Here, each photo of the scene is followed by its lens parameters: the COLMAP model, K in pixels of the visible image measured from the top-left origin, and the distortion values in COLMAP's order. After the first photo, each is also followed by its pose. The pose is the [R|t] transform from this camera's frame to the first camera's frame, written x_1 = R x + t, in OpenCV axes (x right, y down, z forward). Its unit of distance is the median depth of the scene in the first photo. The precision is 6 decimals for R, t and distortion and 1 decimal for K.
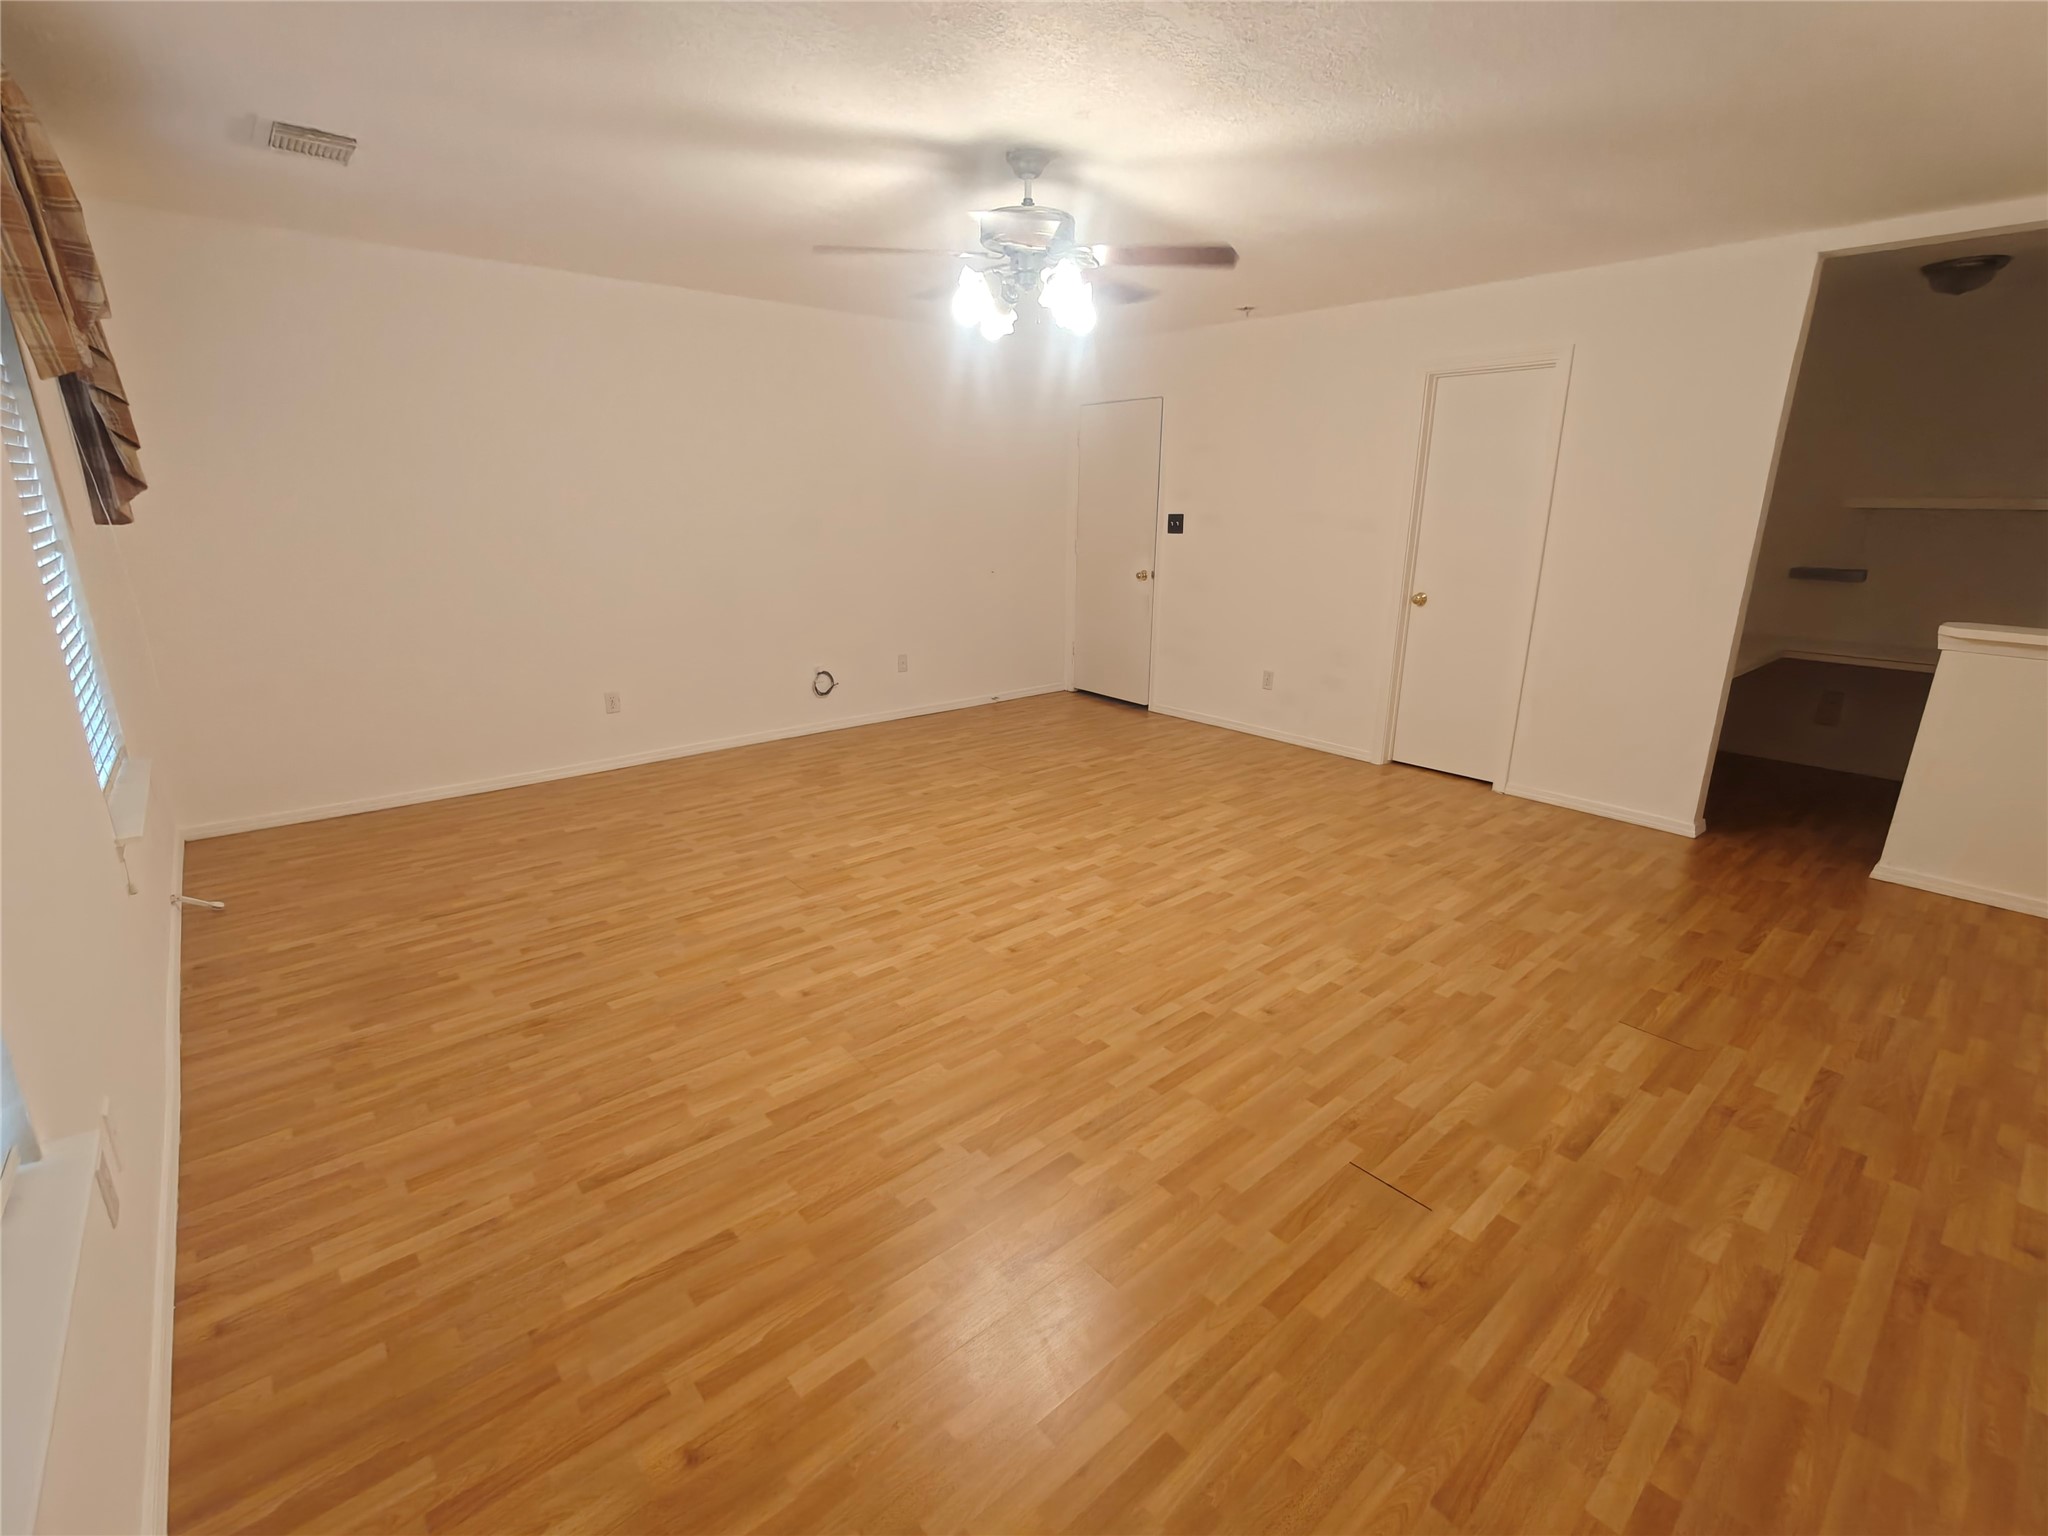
lens RADIAL K [[926.4, 0, 1027.0], [0, 926.4, 767.4], [0, 0, 1]] dist [-0.000434, -0.000365]
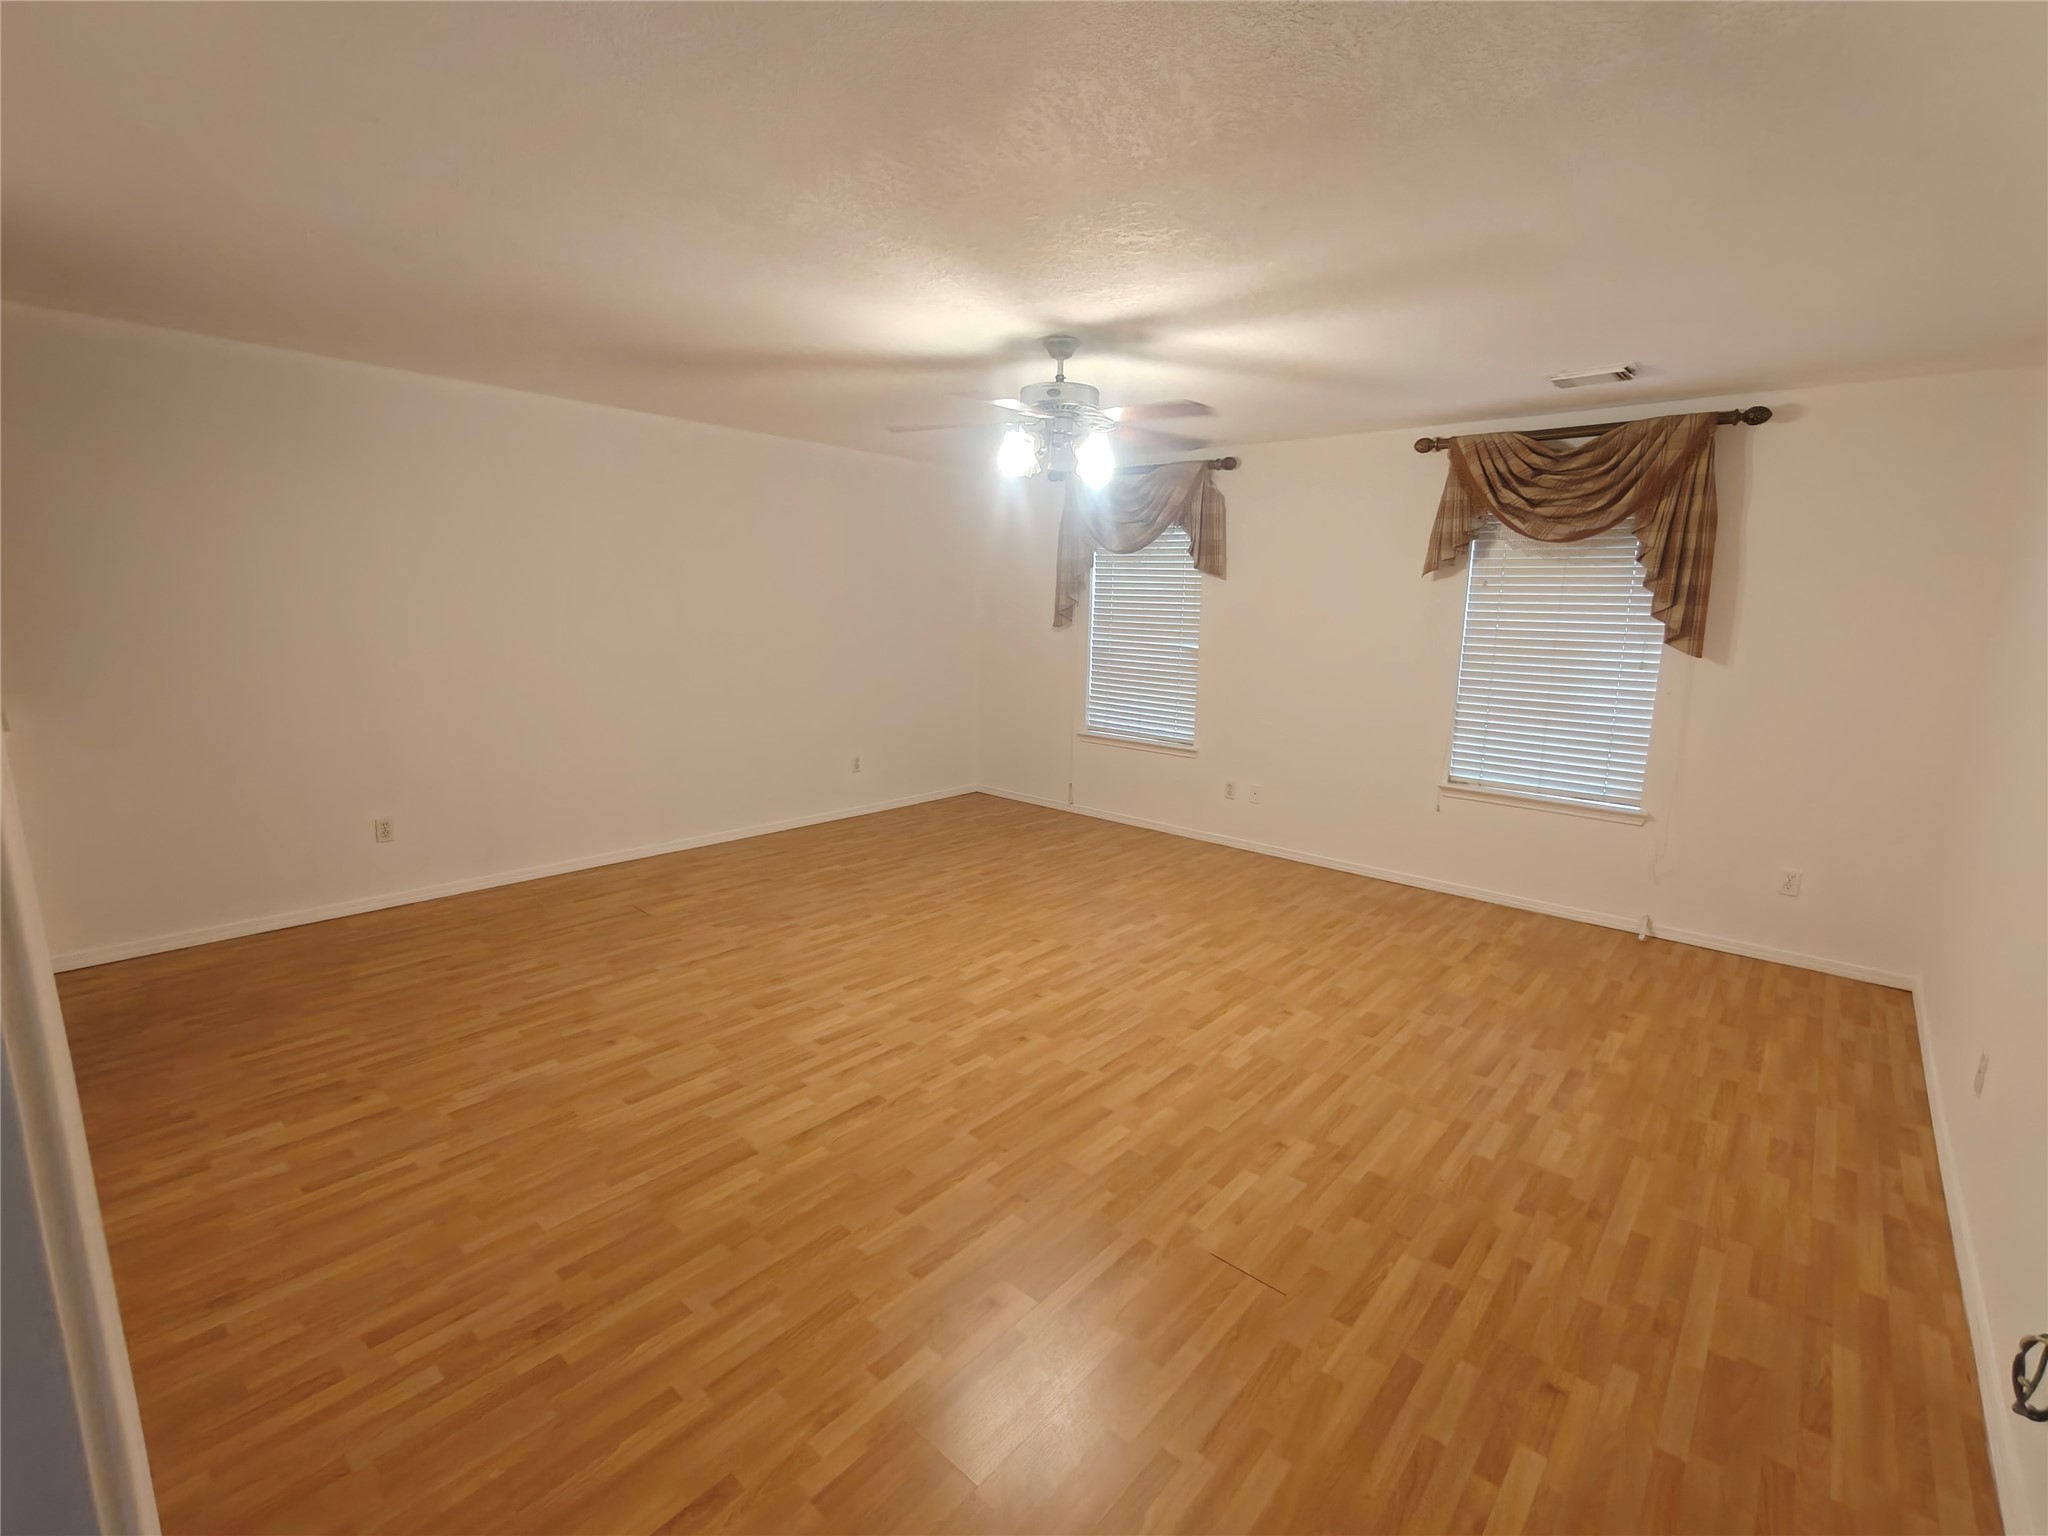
lens RADIAL K [[926.4, 0, 1024.3], [0, 926.4, 769.7], [0, 0, 1]] dist [-0.000434, -0.000365]
pose [[-0.990515, -0.008348, -0.137150, 0.160668], [-0.069999, 0.889572, 0.451400, -0.539031], [0.118236, 0.456719, -0.881719, 1.761892]]
